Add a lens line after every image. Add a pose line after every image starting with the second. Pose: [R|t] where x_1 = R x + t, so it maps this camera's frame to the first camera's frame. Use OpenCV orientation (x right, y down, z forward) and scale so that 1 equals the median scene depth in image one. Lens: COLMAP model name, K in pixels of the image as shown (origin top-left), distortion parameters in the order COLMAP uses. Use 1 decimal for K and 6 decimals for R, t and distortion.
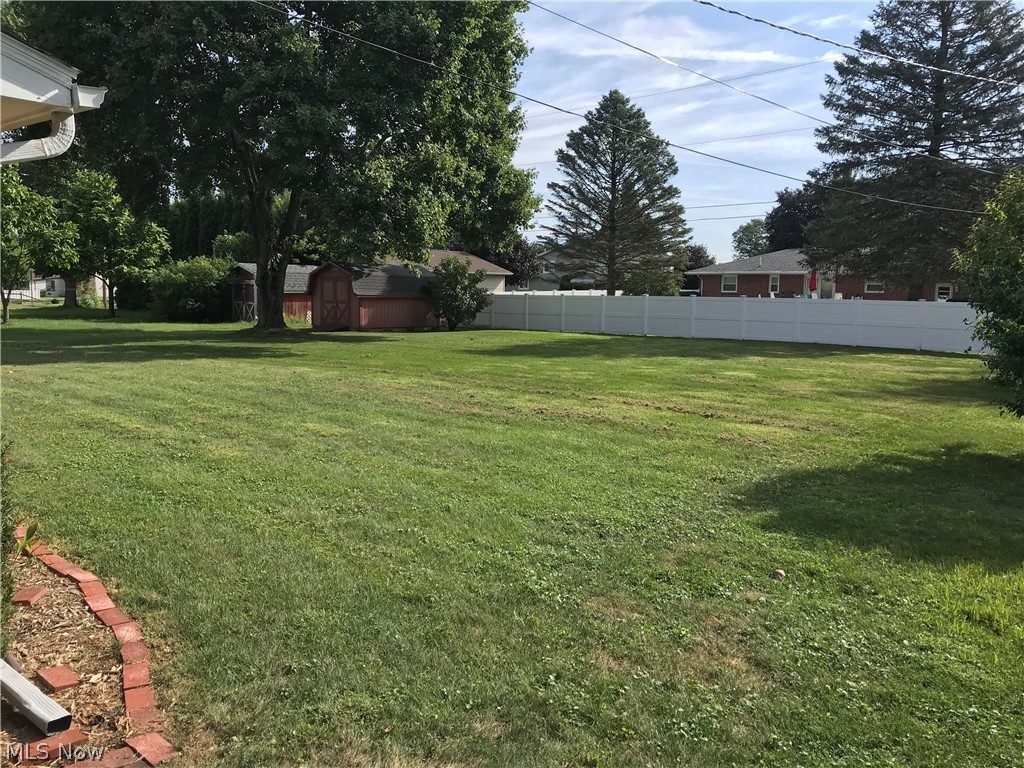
lens RADIAL K [[839.6, 0, 500.4], [0, 839.6, 382.7], [0, 0, 1]] dist [0.091724, -0.165866]
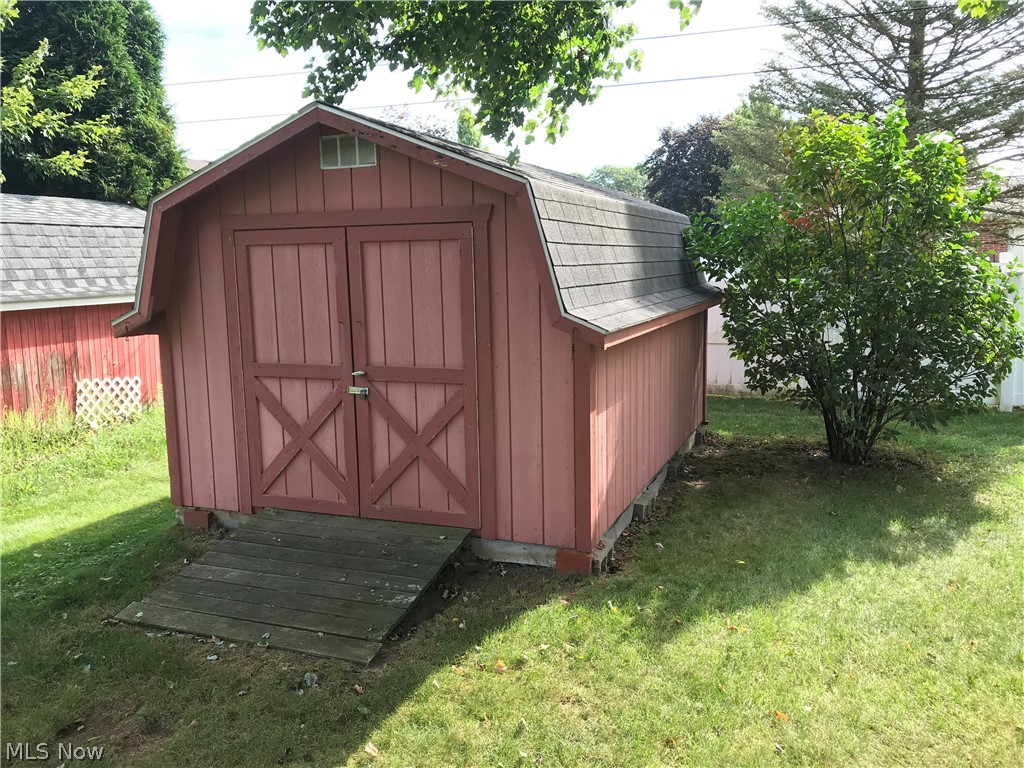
lens RADIAL K [[839.6, 0, 500.4], [0, 839.6, 382.7], [0, 0, 1]] dist [0.091724, -0.165866]
pose [[0.940549, -0.075694, 0.331116, -0.221365], [0.065915, 0.996996, 0.040683, -0.098299], [-0.333200, -0.016439, 0.942713, 0.836085]]
